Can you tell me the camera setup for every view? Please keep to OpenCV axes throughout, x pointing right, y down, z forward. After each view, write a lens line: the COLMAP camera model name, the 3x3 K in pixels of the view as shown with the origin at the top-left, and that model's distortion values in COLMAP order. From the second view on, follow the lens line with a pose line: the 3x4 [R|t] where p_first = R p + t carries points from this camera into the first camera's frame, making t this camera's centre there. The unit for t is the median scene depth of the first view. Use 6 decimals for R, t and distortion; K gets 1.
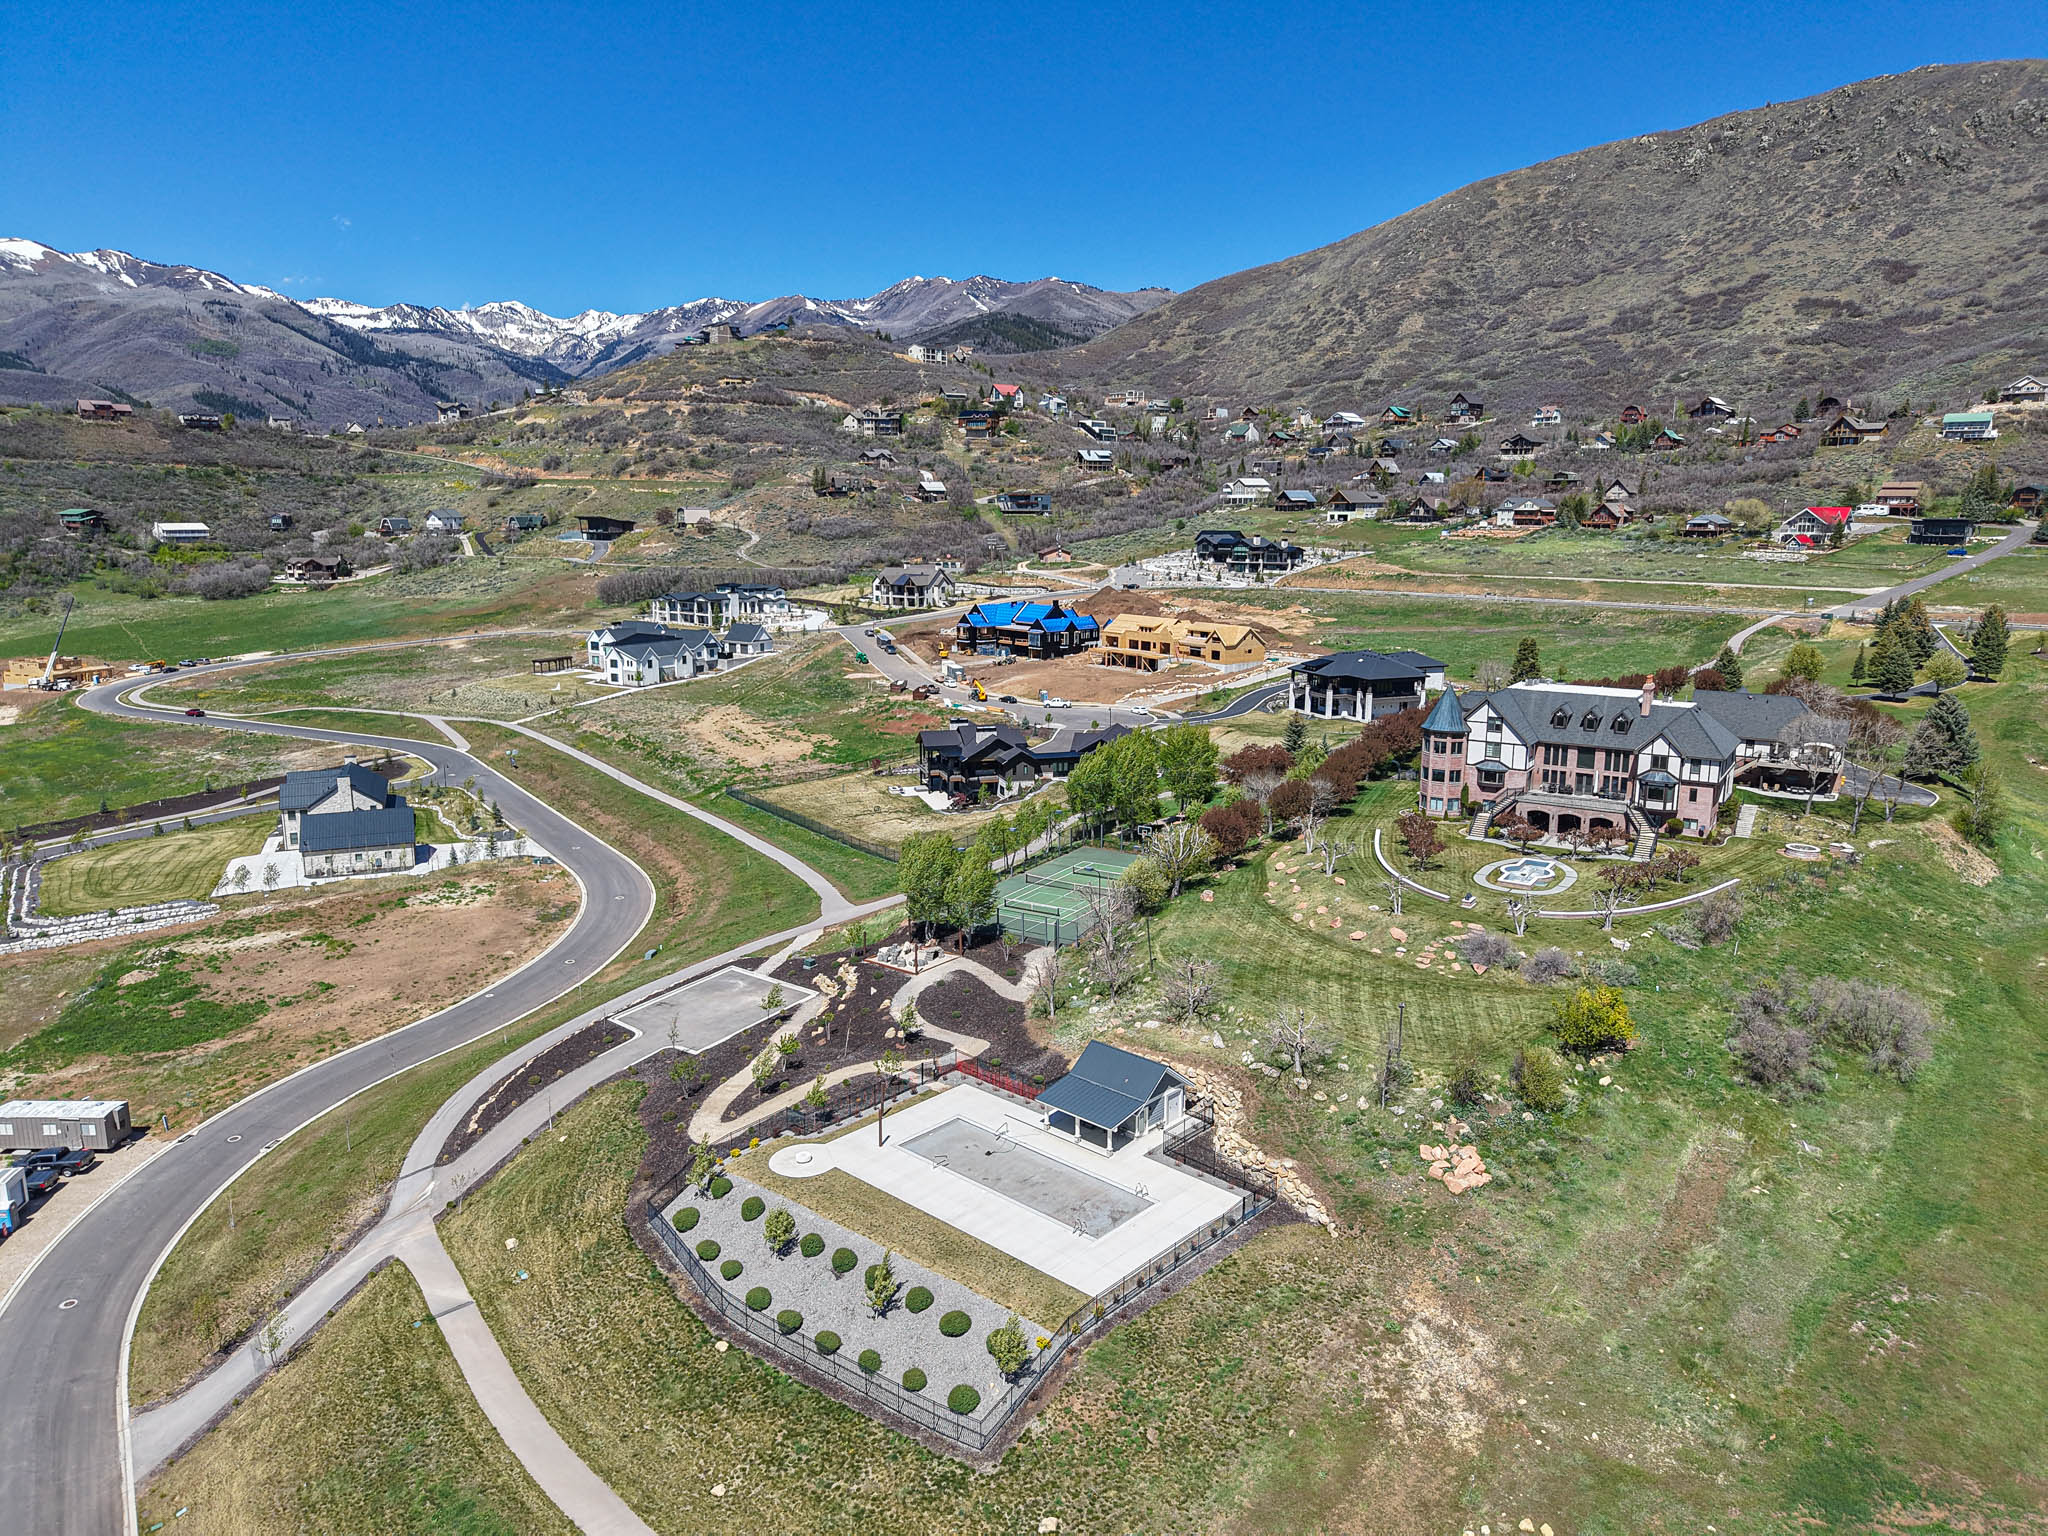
lens RADIAL K [[1369.9, 0, 1024.0], [0, 1369.9, 768.0], [0, 0, 1]] dist [0.016114, -0.012677]
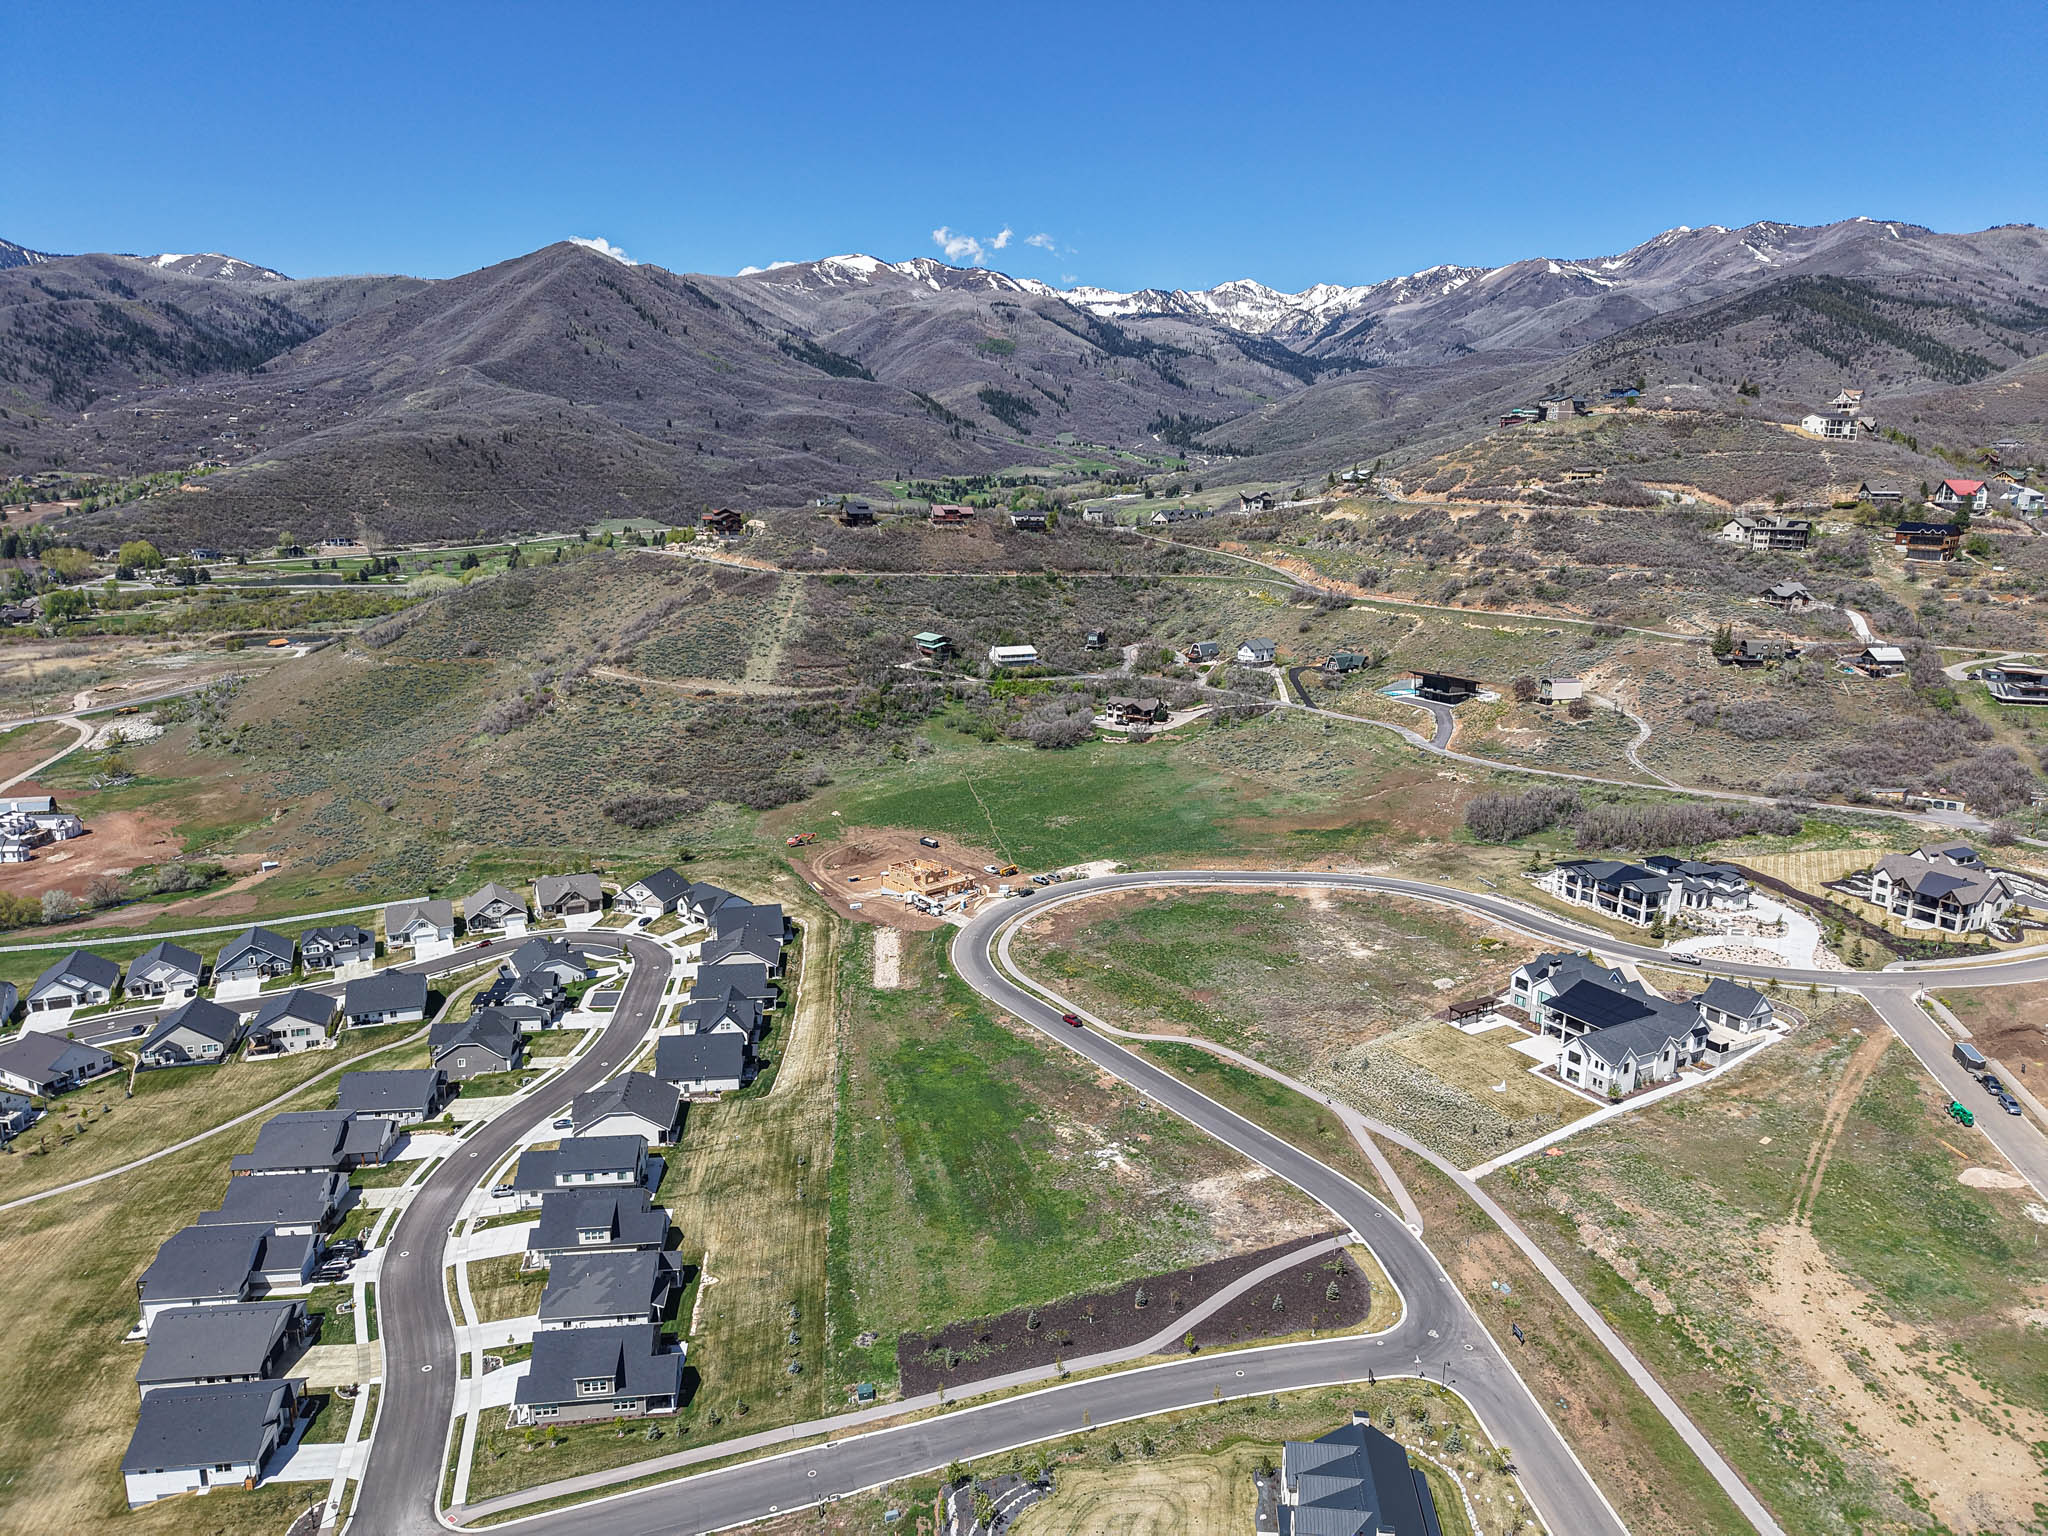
lens RADIAL K [[1369.9, 0, 1024.0], [0, 1369.9, 768.0], [0, 0, 1]] dist [0.016114, -0.012677]
pose [[0.882736, 0.107545, -0.457396, -0.101732], [-0.096291, 0.994199, 0.047926, -0.103153], [0.459896, 0.001737, 0.887971, 0.082050]]
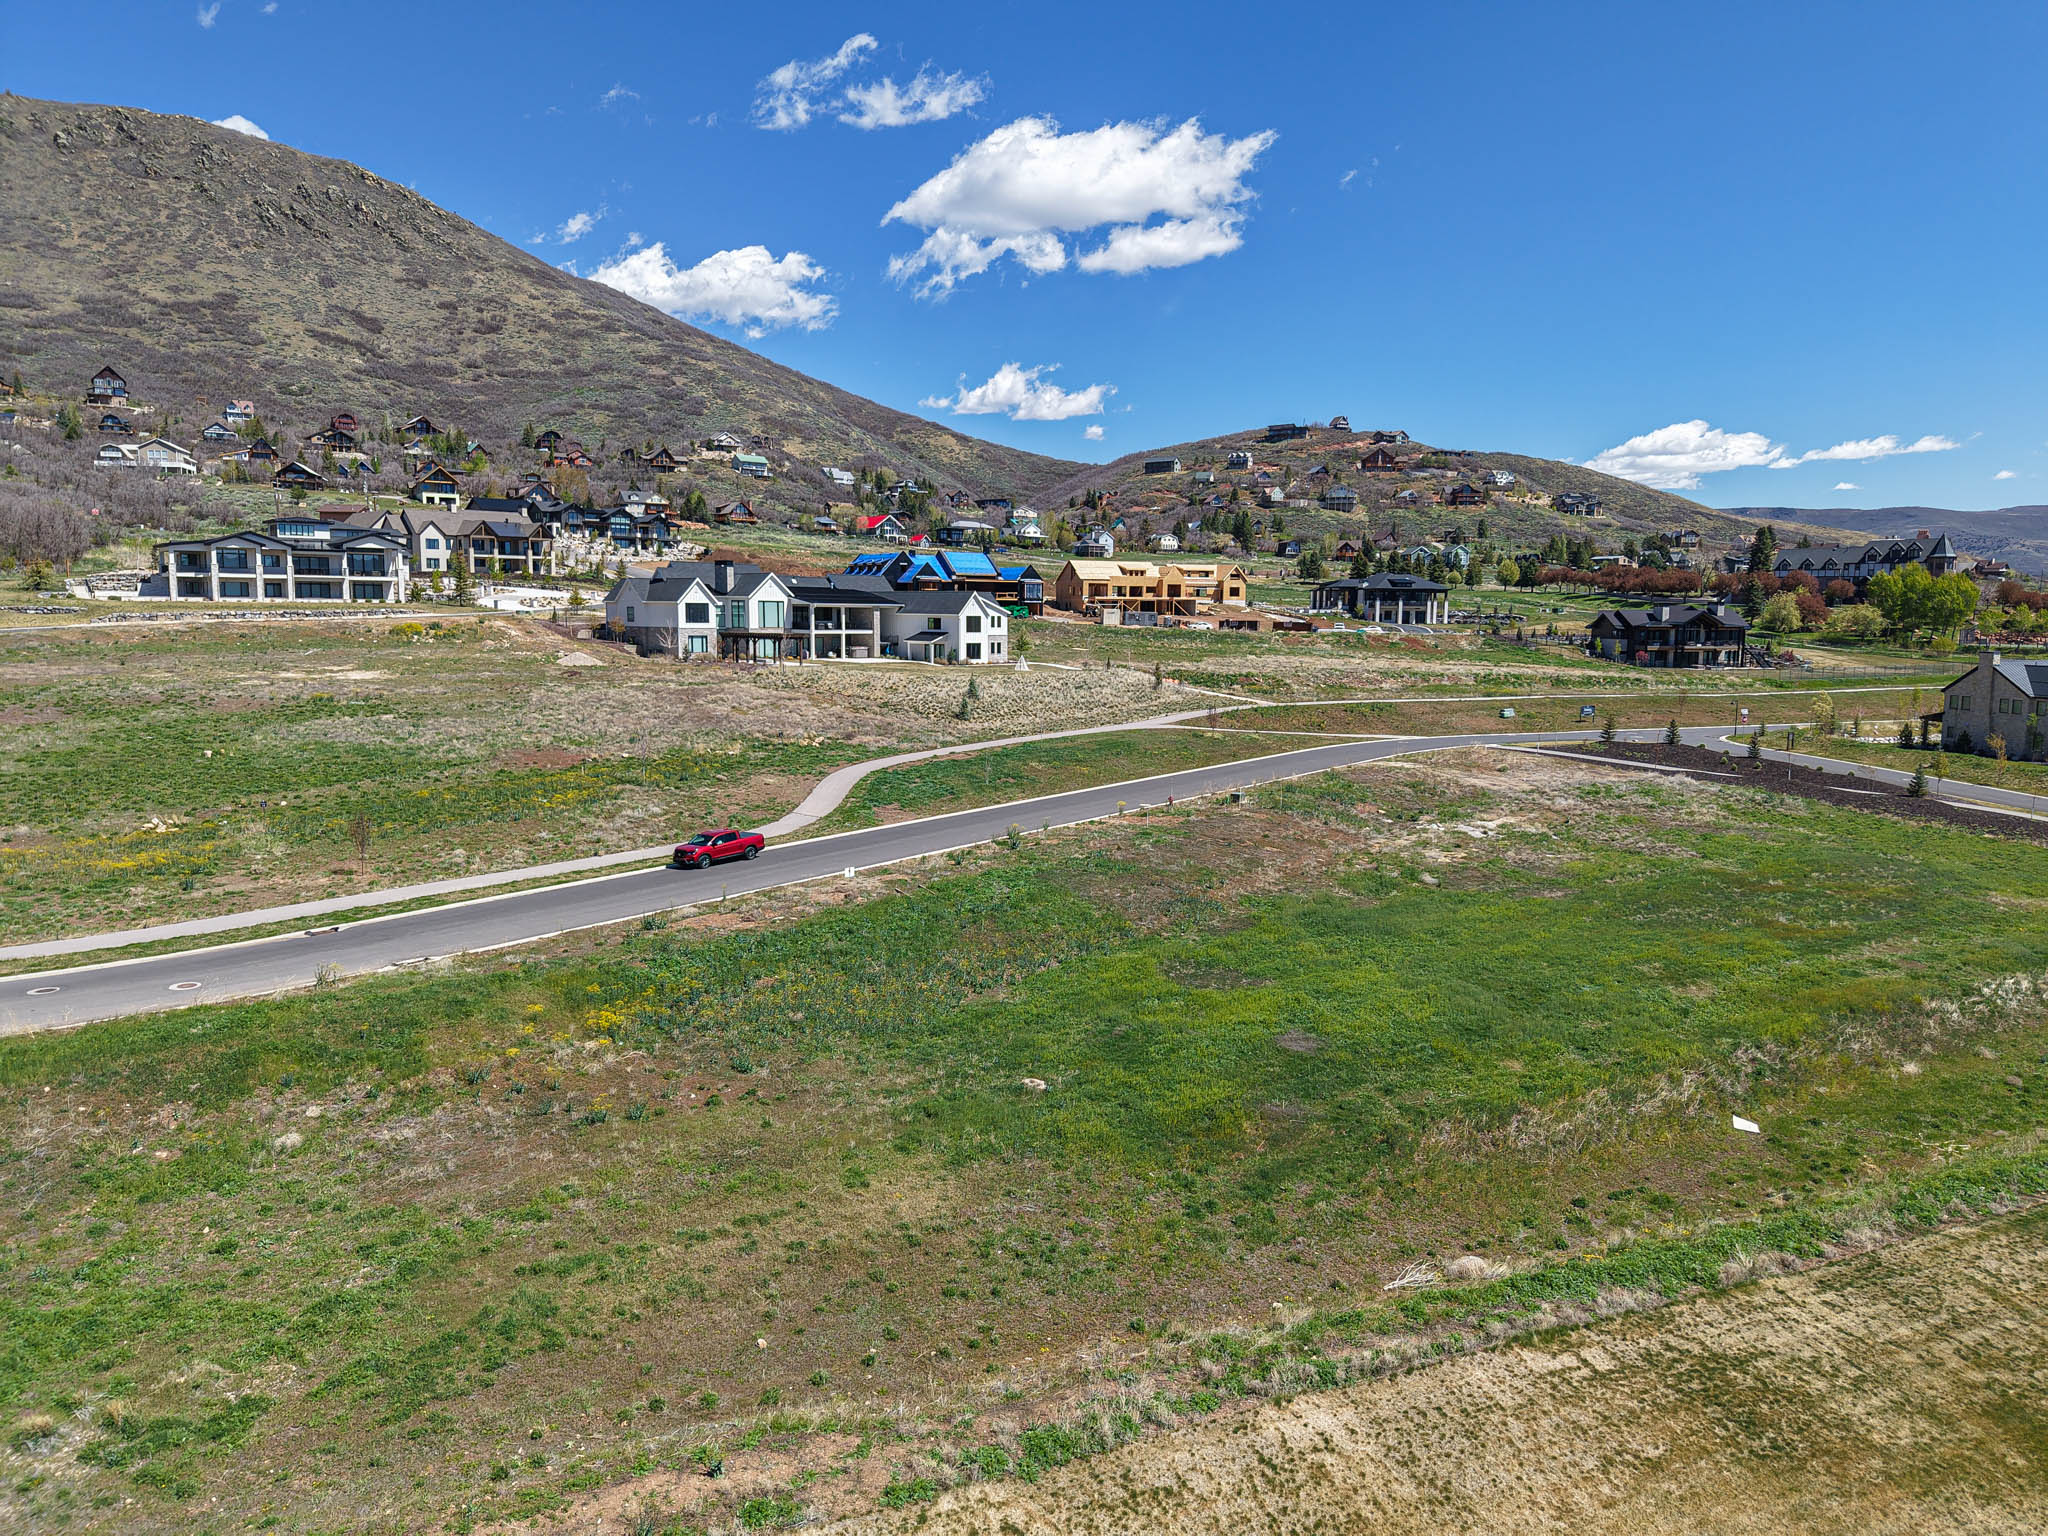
lens RADIAL K [[1369.9, 0, 1024.0], [0, 1369.9, 768.0], [0, 0, 1]] dist [0.016114, -0.012677]
pose [[0.159272, -0.114807, 0.980537, -0.346753], [0.181416, 0.979705, 0.085242, -0.026889], [-0.970423, 0.164308, 0.176867, 0.383937]]
